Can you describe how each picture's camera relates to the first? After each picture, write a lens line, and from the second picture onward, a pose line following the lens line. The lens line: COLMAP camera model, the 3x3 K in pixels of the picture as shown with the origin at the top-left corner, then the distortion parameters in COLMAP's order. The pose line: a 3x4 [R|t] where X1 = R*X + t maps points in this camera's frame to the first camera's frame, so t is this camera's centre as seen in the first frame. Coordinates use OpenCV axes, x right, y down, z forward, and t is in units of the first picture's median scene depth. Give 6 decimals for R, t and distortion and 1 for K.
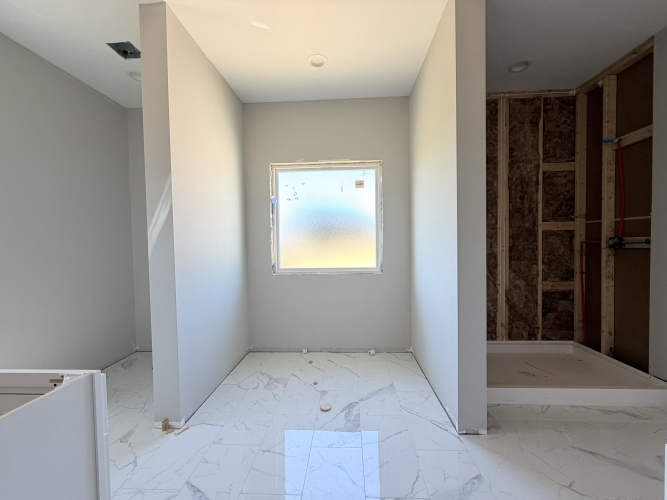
lens RADIAL K [[265.7, 0, 334.4], [0, 265.7, 250.0], [0, 0, 1]] dist [0.000223, -0.000447]
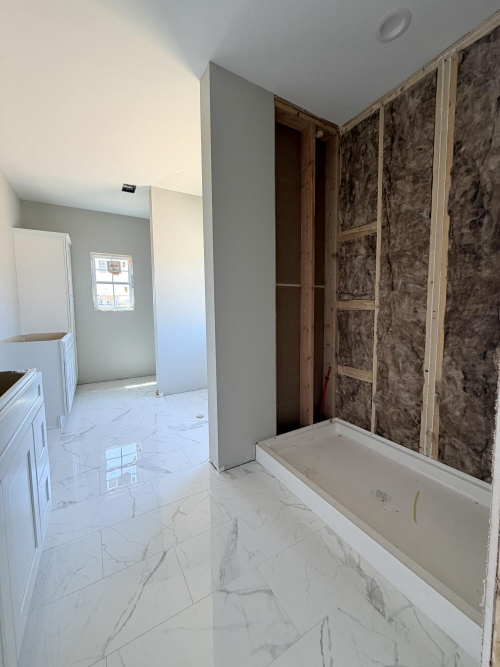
lens RADIAL K [[265.7, 0, 249.3], [0, 265.7, 330.6], [0, 0, 1]] dist [0.000223, -0.000447]
pose [[0.549528, 0.077416, -0.831881, 0.924597], [-0.020345, 0.996642, 0.079310, -0.009771], [0.835228, -0.026659, 0.549258, 0.292203]]
